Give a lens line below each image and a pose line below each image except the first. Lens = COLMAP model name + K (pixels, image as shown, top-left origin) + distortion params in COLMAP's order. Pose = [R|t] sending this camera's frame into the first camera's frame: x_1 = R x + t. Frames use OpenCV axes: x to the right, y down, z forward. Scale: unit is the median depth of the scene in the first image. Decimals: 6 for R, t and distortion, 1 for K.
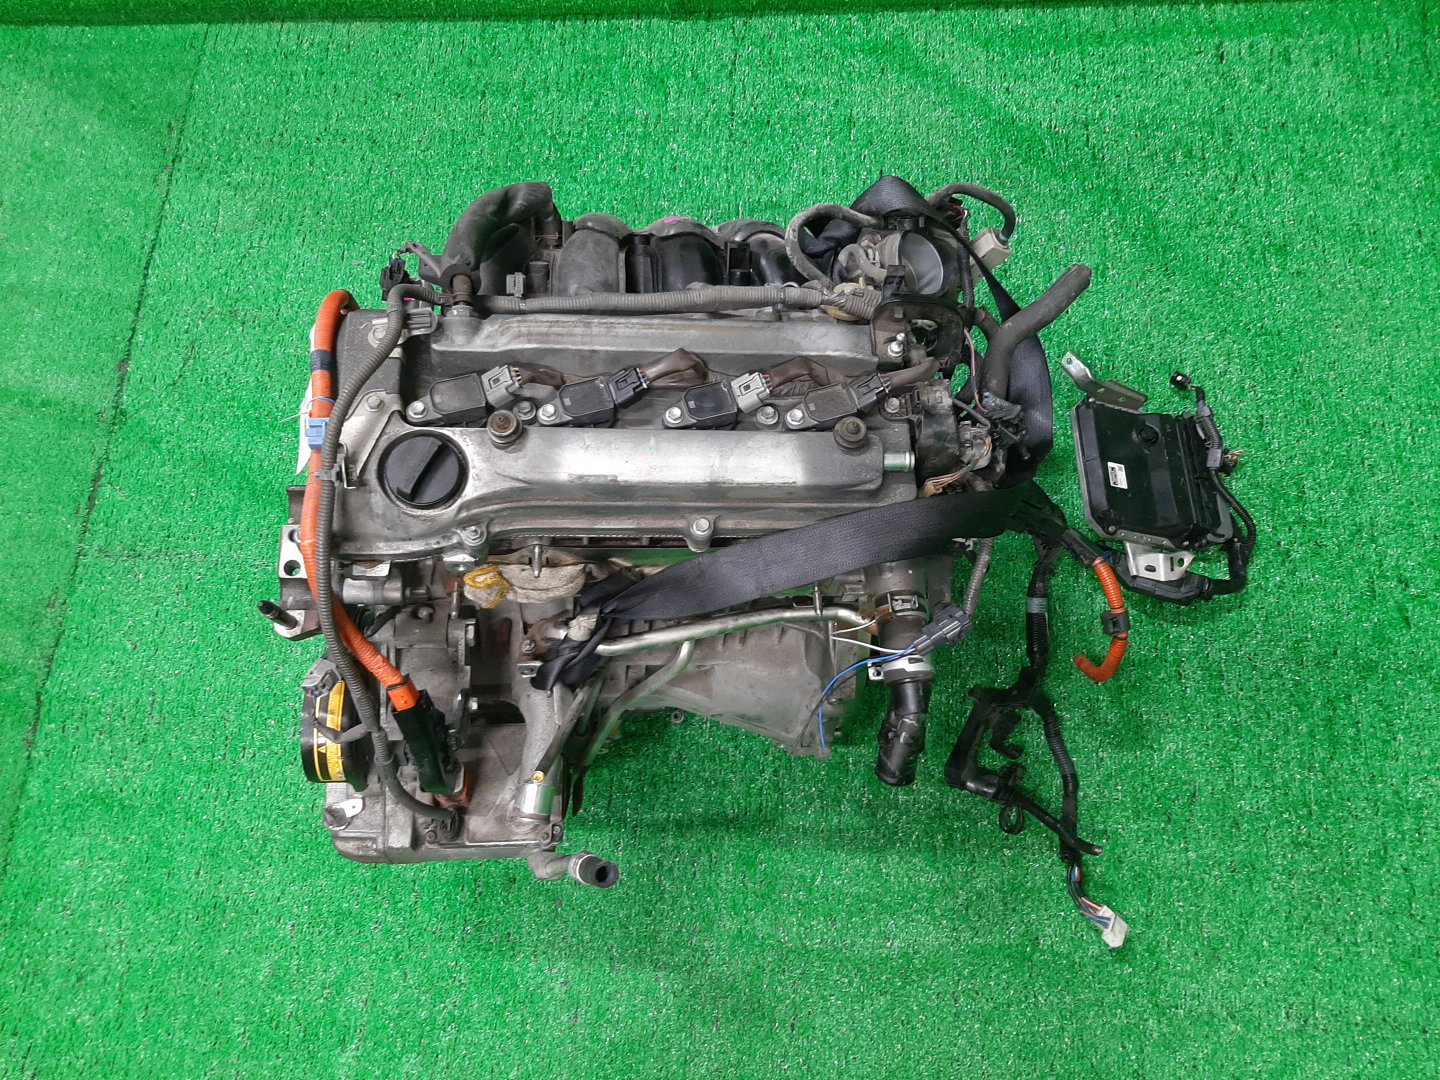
lens RADIAL K [[1144.5, 0, 732.8], [0, 1144.5, 543.5], [0, 0, 1]] dist [0.057992, -0.108541]
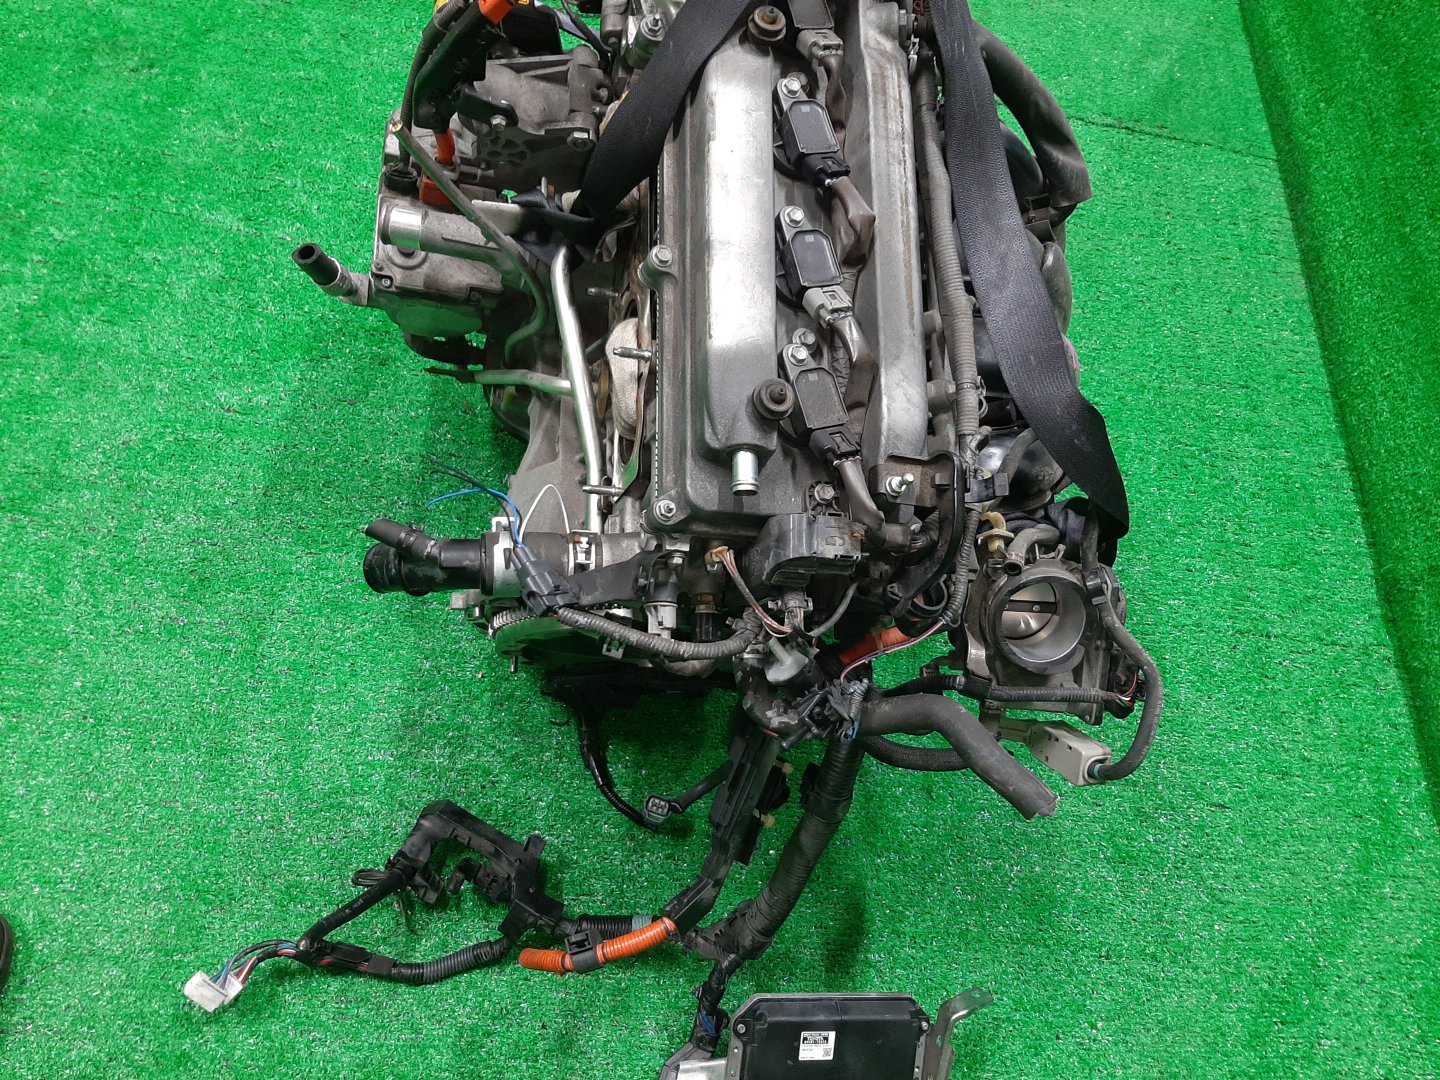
lens RADIAL K [[1144.5, 0, 732.8], [0, 1144.5, 543.5], [0, 0, 1]] dist [0.057992, -0.108541]
pose [[-0.001018, 0.924790, -0.380477, 0.450188], [-0.994013, 0.040636, 0.101429, -0.131694], [0.109261, 0.378303, 0.919211, 0.289453]]
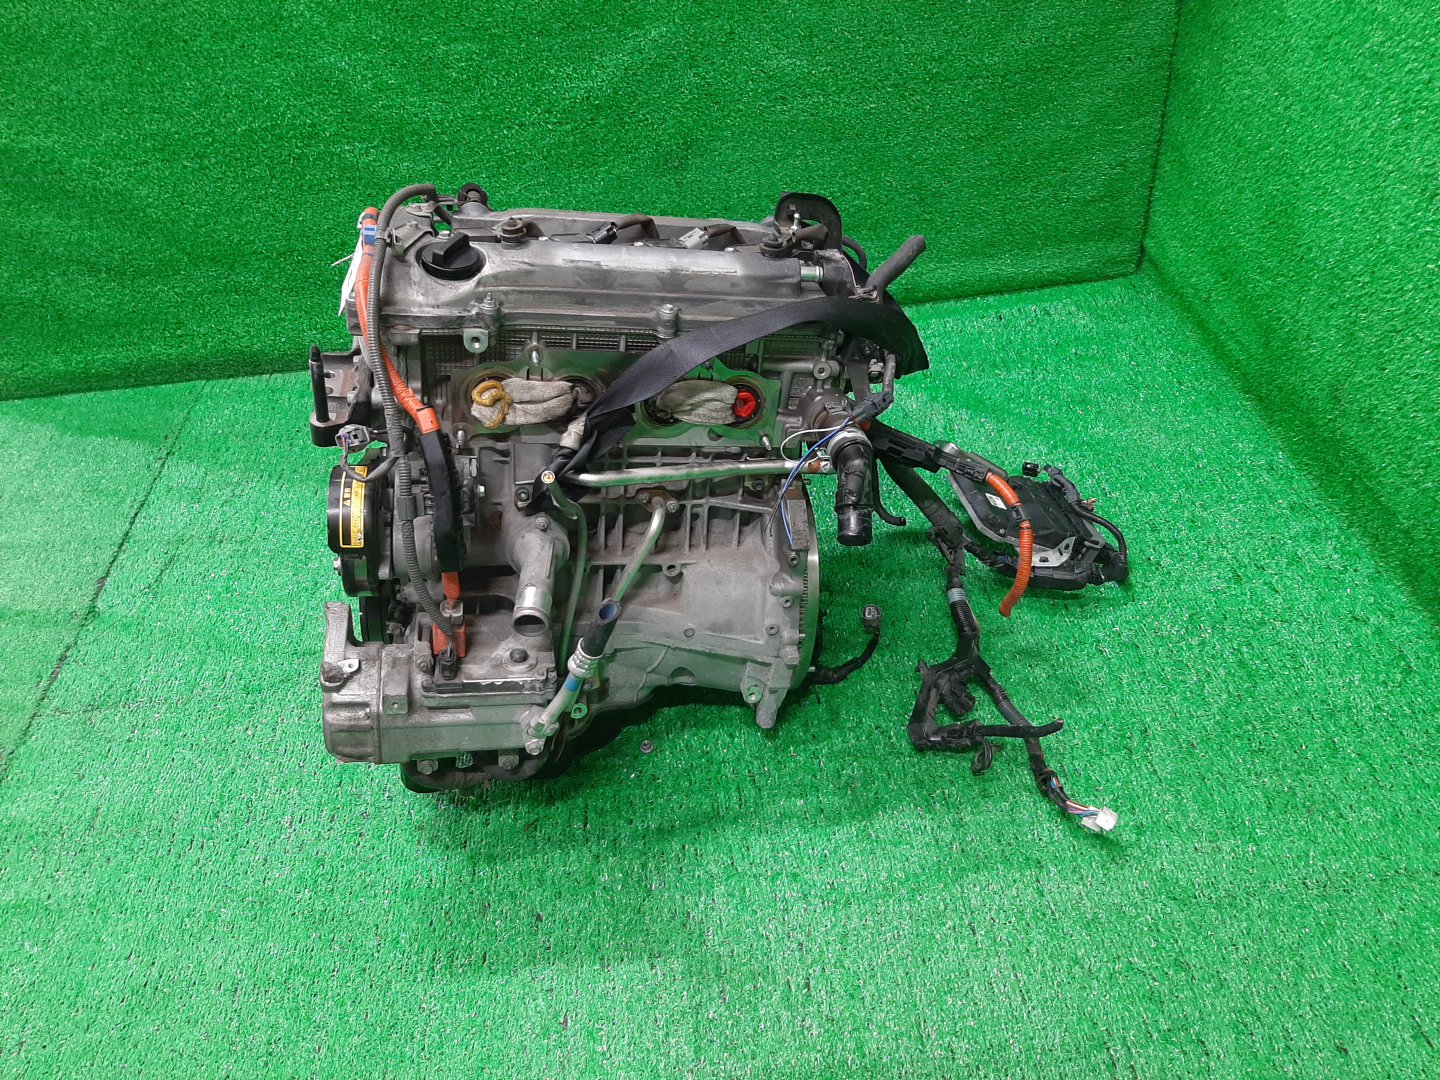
lens RADIAL K [[1144.5, 0, 732.8], [0, 1144.5, 543.5], [0, 0, 1]] dist [0.057992, -0.108541]
pose [[0.989127, -0.078836, 0.124145, -0.124447], [0.134305, 0.828151, -0.544176, 0.839099], [-0.059911, 0.554933, 0.829735, 0.073802]]
